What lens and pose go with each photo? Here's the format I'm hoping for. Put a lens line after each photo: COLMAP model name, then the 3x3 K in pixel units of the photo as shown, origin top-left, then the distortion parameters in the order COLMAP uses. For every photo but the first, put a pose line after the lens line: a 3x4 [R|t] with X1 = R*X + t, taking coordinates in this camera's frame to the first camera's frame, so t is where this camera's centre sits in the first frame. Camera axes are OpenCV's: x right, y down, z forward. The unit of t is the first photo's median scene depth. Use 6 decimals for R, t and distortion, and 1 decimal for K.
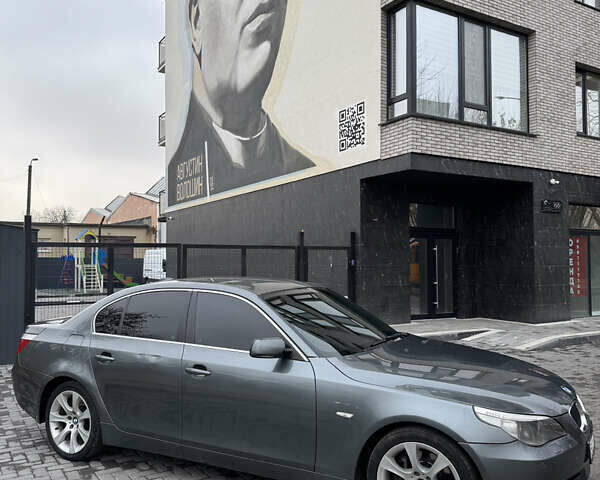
lens RADIAL K [[558.0, 0, 301.8], [0, 558.0, 247.0], [0, 0, 1]] dist [0.177022, -0.355026]
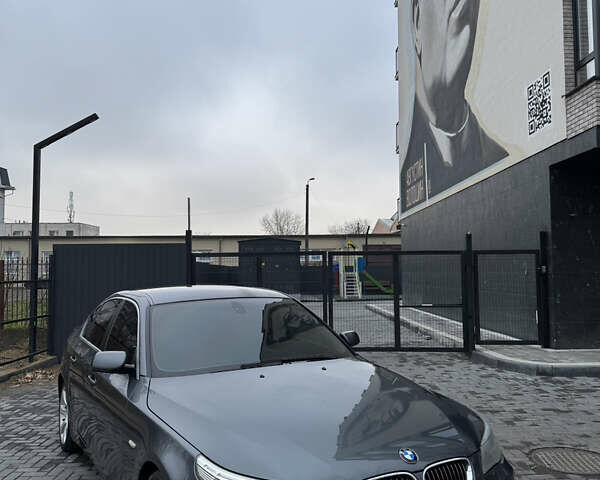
lens RADIAL K [[558.0, 0, 301.8], [0, 558.0, 247.0], [0, 0, 1]] dist [0.177022, -0.355026]
pose [[0.853967, -0.028175, -0.519564, 0.178725], [0.021350, 0.999589, -0.019114, 0.003256], [0.519889, 0.005230, 0.854218, 0.089980]]
